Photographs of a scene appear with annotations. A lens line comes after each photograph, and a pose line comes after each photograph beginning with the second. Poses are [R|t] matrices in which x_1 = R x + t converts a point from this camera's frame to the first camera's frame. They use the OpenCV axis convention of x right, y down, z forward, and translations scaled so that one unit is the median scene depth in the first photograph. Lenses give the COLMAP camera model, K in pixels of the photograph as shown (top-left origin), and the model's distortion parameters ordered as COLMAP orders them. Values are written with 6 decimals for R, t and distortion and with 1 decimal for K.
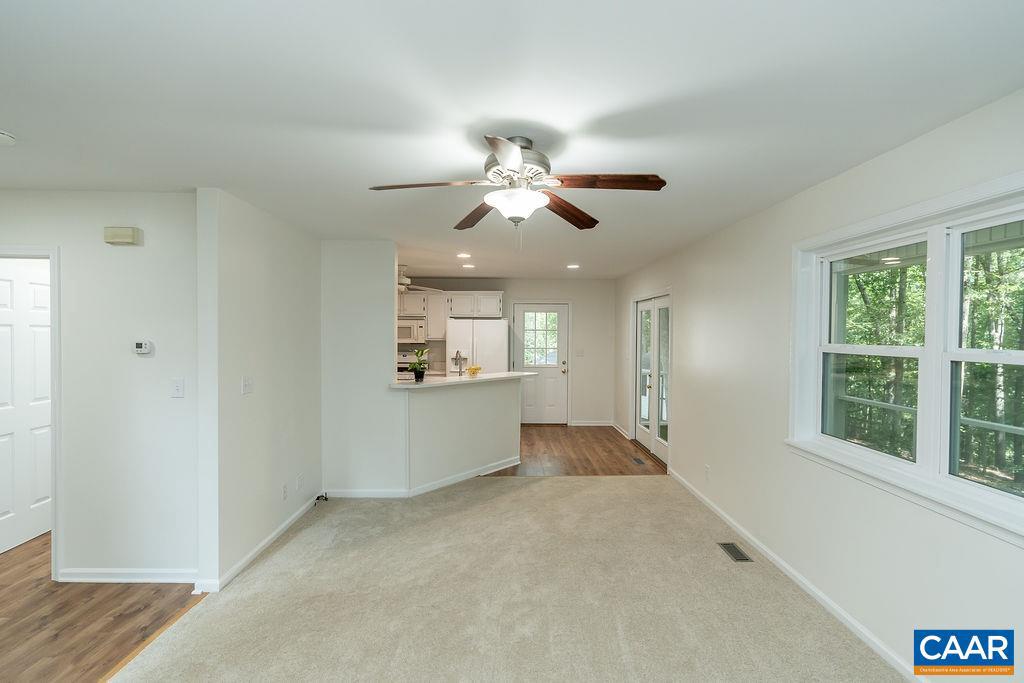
lens RADIAL K [[455.3, 0, 512.0], [0, 455.3, 341.5], [0, 0, 1]] dist [-0.015062, 0.005451]
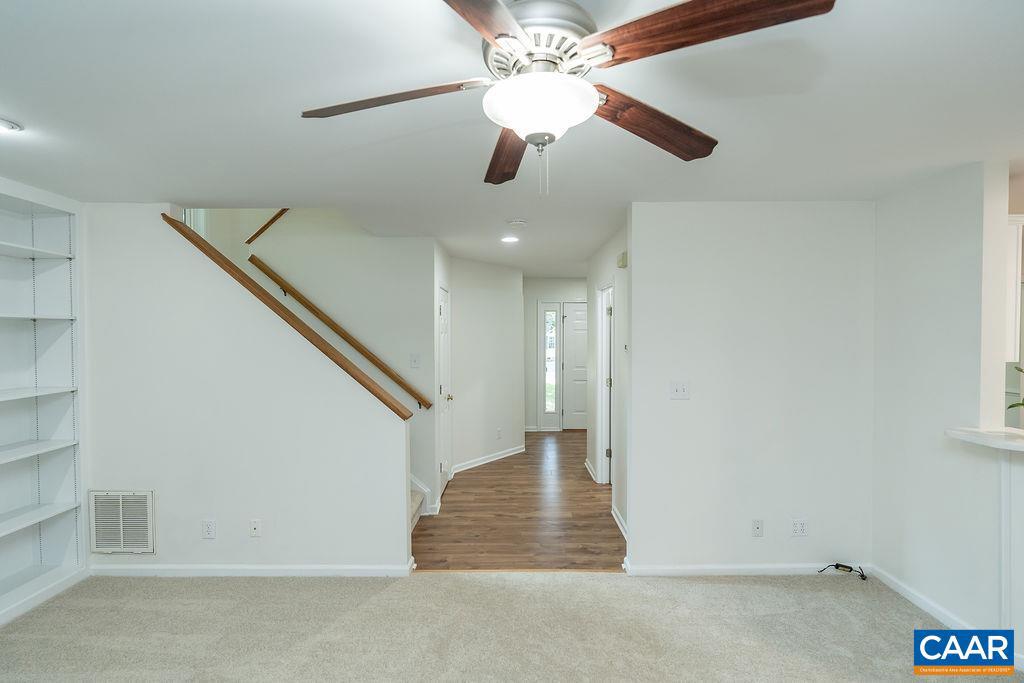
lens RADIAL K [[455.3, 0, 512.0], [0, 455.3, 341.5], [0, 0, 1]] dist [-0.015062, 0.005451]
pose [[-0.014587, 0.013615, -0.999801, 0.463878], [-0.012225, 0.999830, 0.013794, -0.024227], [0.999819, 0.012424, -0.014419, 0.771348]]
